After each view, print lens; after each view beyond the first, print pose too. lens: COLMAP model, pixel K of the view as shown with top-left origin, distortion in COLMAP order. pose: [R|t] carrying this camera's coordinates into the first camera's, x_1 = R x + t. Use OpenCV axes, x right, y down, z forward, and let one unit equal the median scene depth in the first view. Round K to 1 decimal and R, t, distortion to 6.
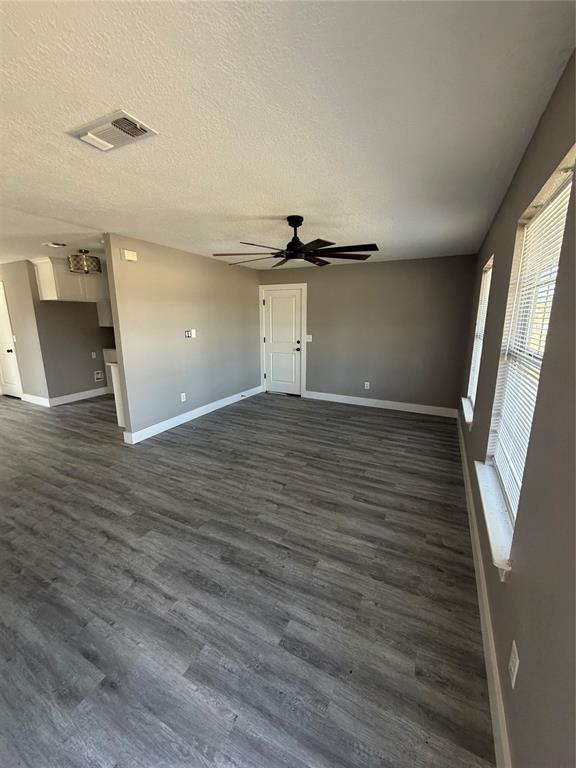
lens RADIAL K [[306.5, 0, 287.7], [0, 306.5, 381.9], [0, 0, 1]] dist [0.002240, -0.000131]
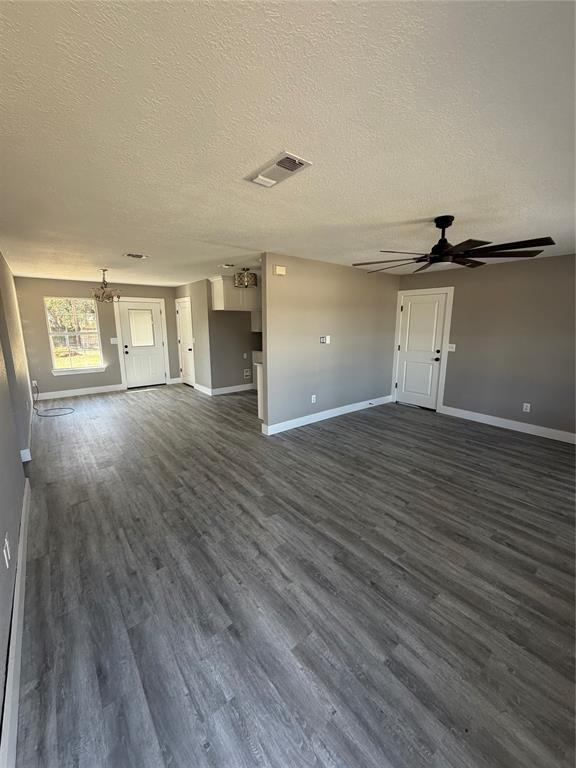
lens RADIAL K [[306.5, 0, 288.0], [0, 306.5, 382.2], [0, 0, 1]] dist [0.002240, -0.000131]
pose [[0.911036, 0.079630, -0.404564, 0.008266], [-0.086806, 0.996225, 0.000608, -0.001446], [0.403085, 0.034565, 0.914510, -0.020990]]
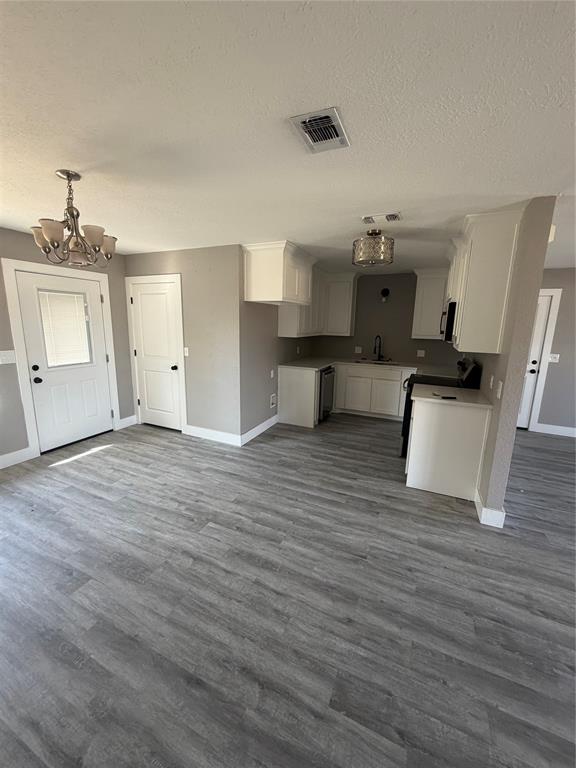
lens RADIAL K [[306.5, 0, 290.1], [0, 306.5, 382.6], [0, 0, 1]] dist [0.002240, -0.000131]
pose [[0.998629, 0.016060, 0.049825, -1.269015], [-0.015410, 0.999791, -0.013403, -0.113647], [-0.050029, 0.012617, 0.998668, 0.475918]]
